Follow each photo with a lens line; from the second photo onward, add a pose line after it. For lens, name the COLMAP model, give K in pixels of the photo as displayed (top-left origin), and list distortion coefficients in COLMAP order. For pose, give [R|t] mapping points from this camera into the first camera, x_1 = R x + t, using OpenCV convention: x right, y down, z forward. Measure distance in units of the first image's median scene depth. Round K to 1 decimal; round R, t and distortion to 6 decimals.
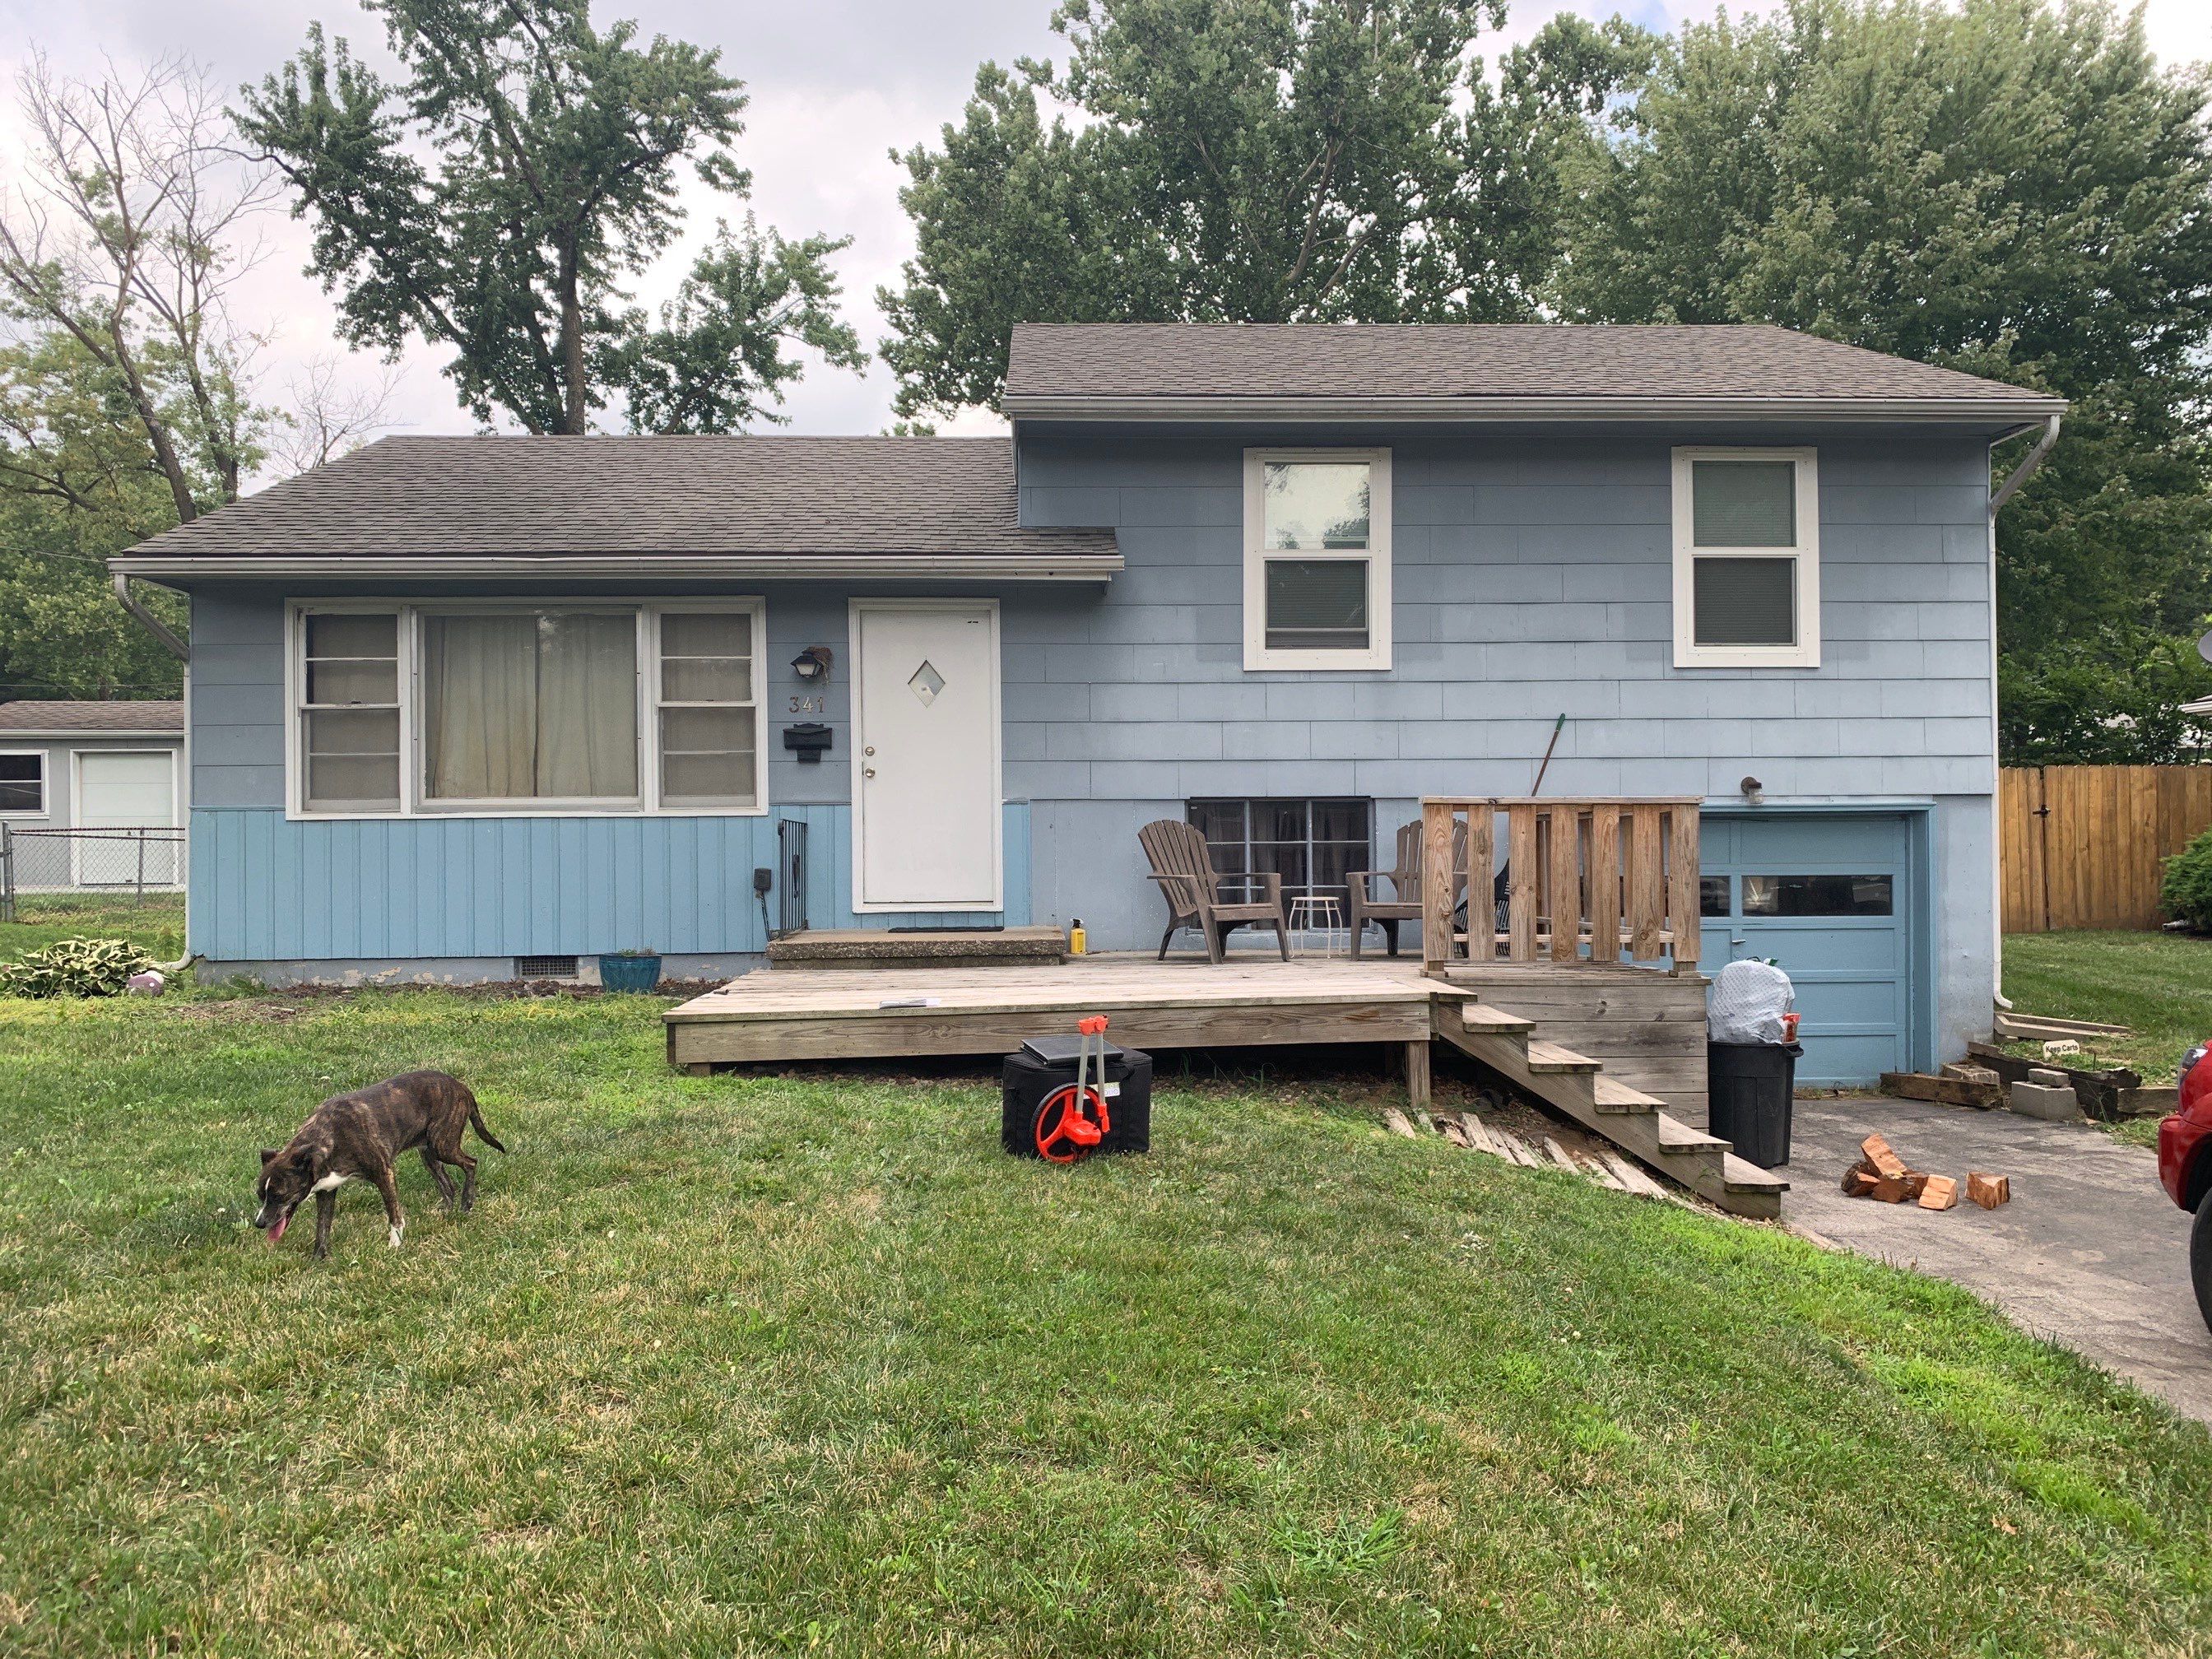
lens RADIAL K [[1699.0, 0, 1106.0], [0, 1699.0, 829.5], [0, 0, 1]] dist [0.032443, -0.003320]
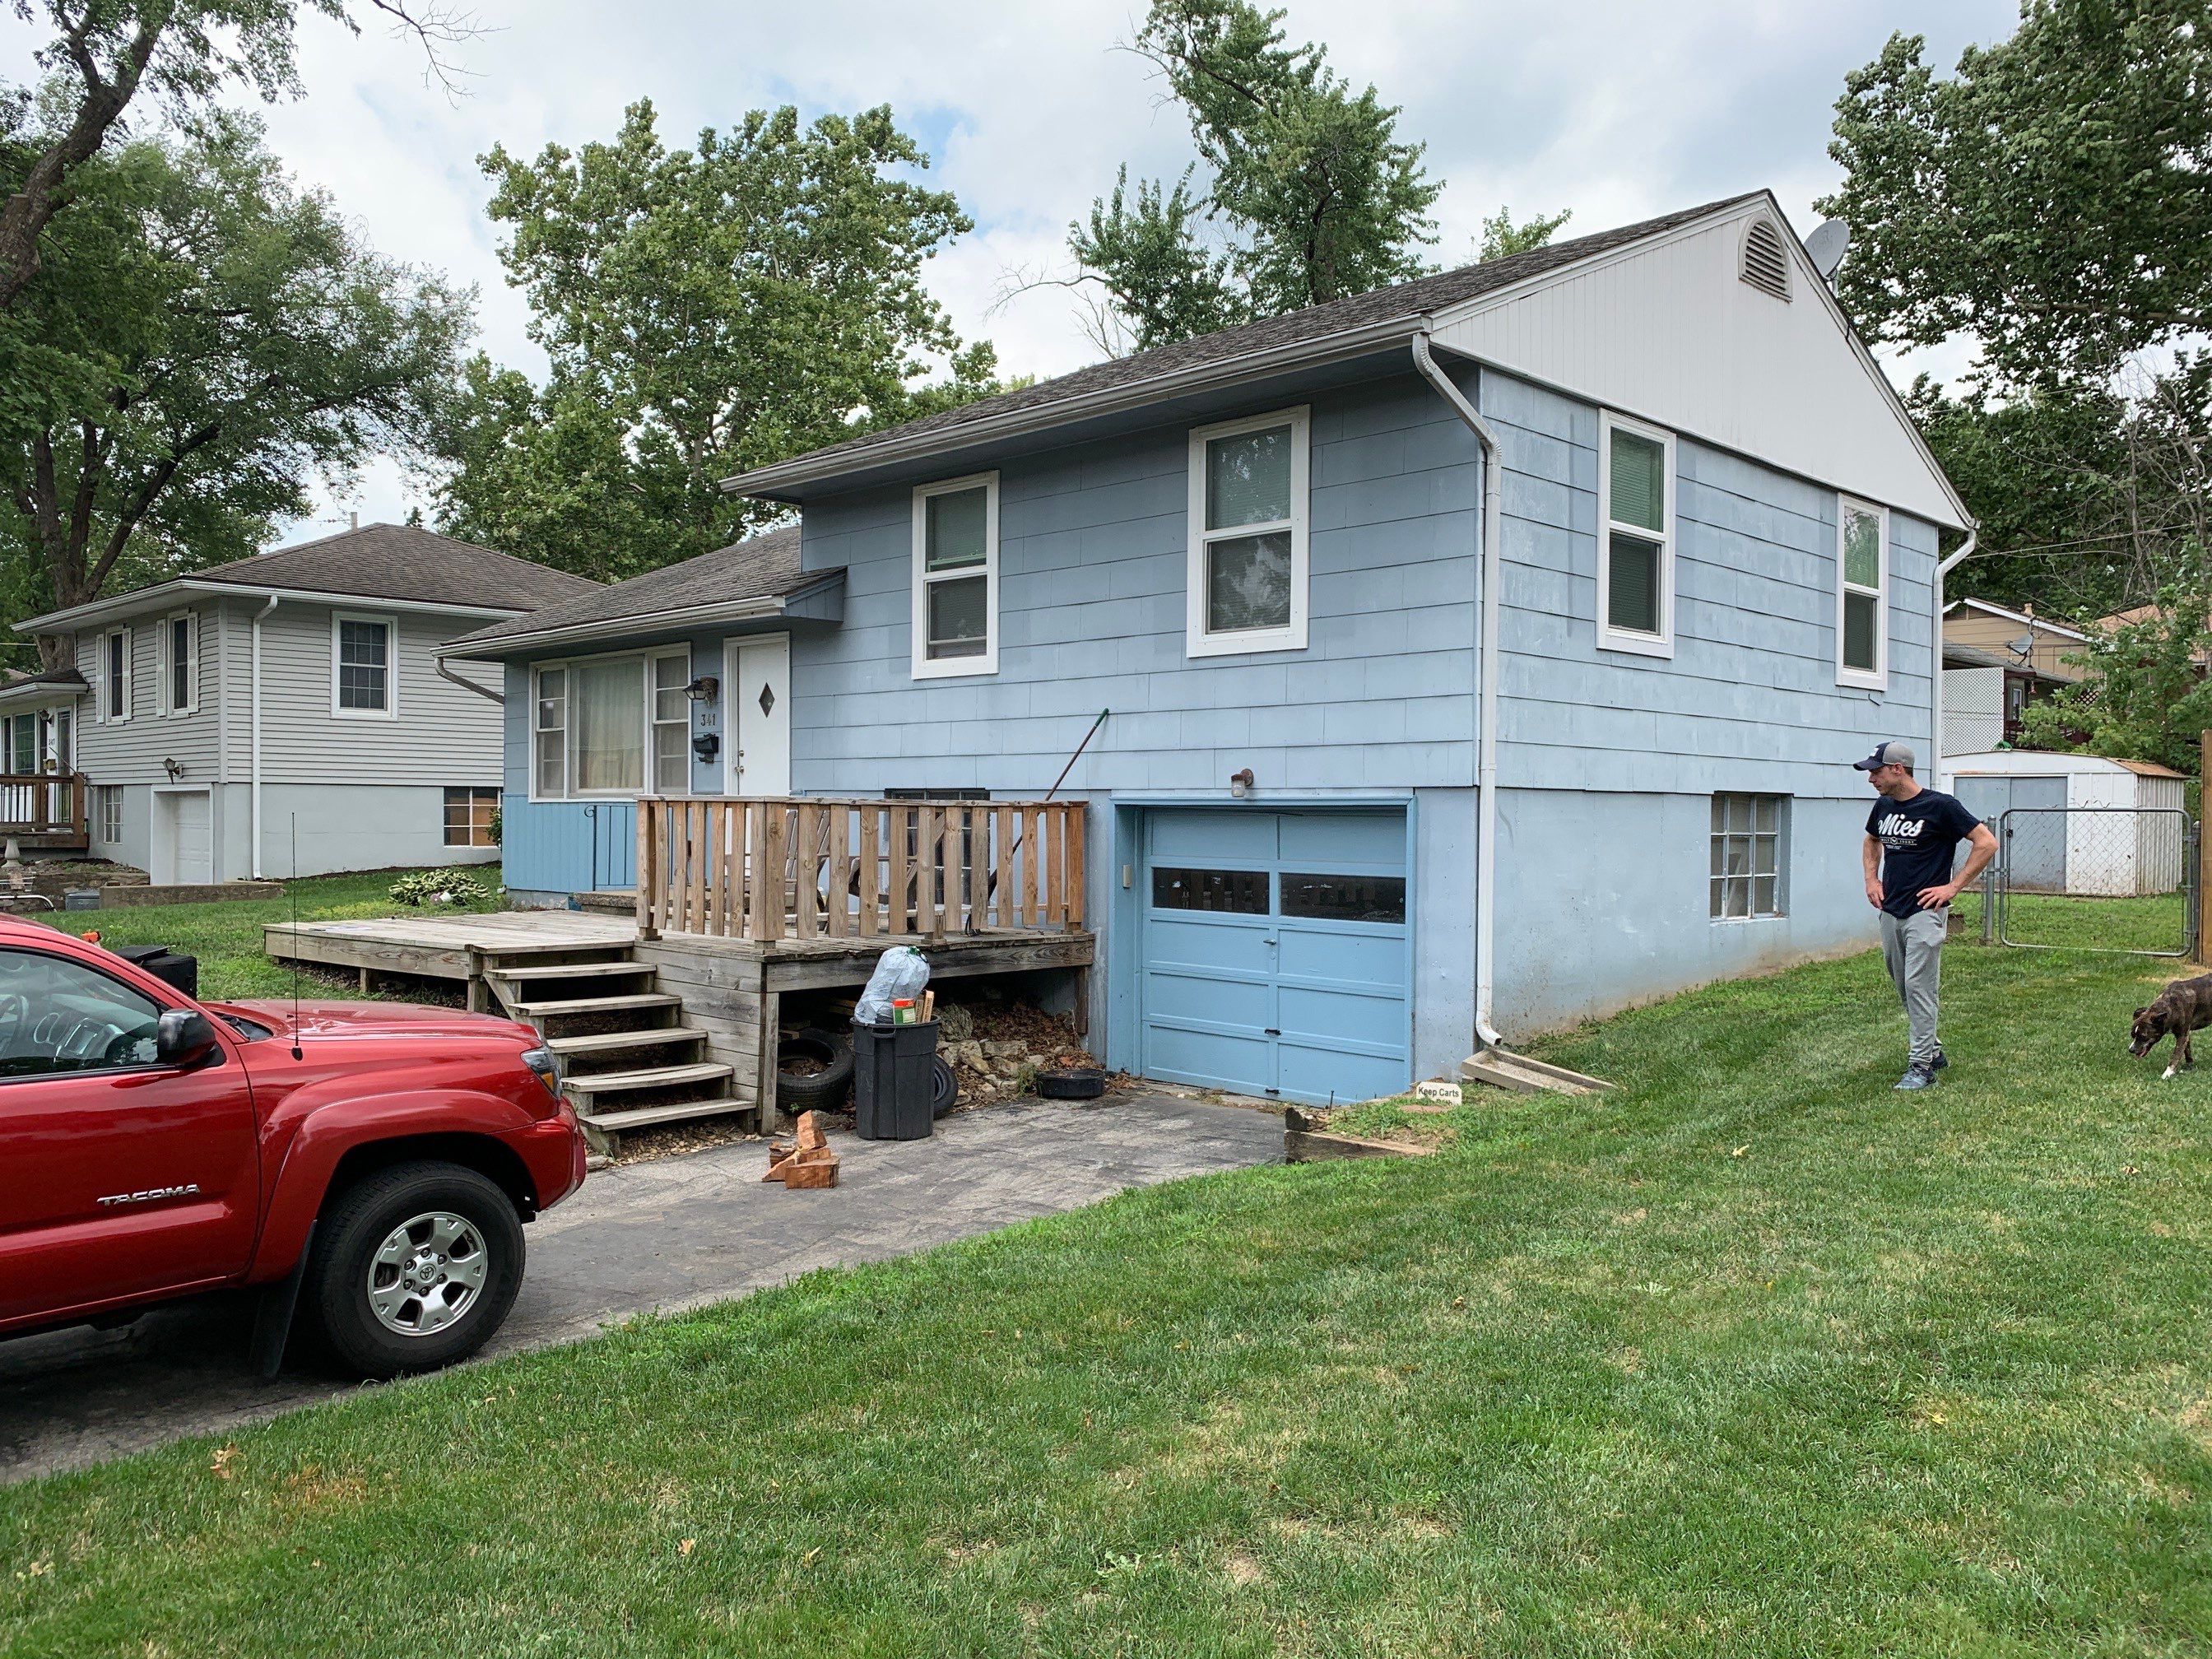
lens RADIAL K [[1639.3, 0, 1106.0], [0, 1639.3, 829.5], [0, 0, 1]] dist [0.083404, 0.000319]
pose [[0.675897, 0.022731, -0.736646, 0.993968], [-0.004569, 0.999634, 0.026655, -0.021332], [0.736982, -0.014650, 0.675753, 0.328570]]
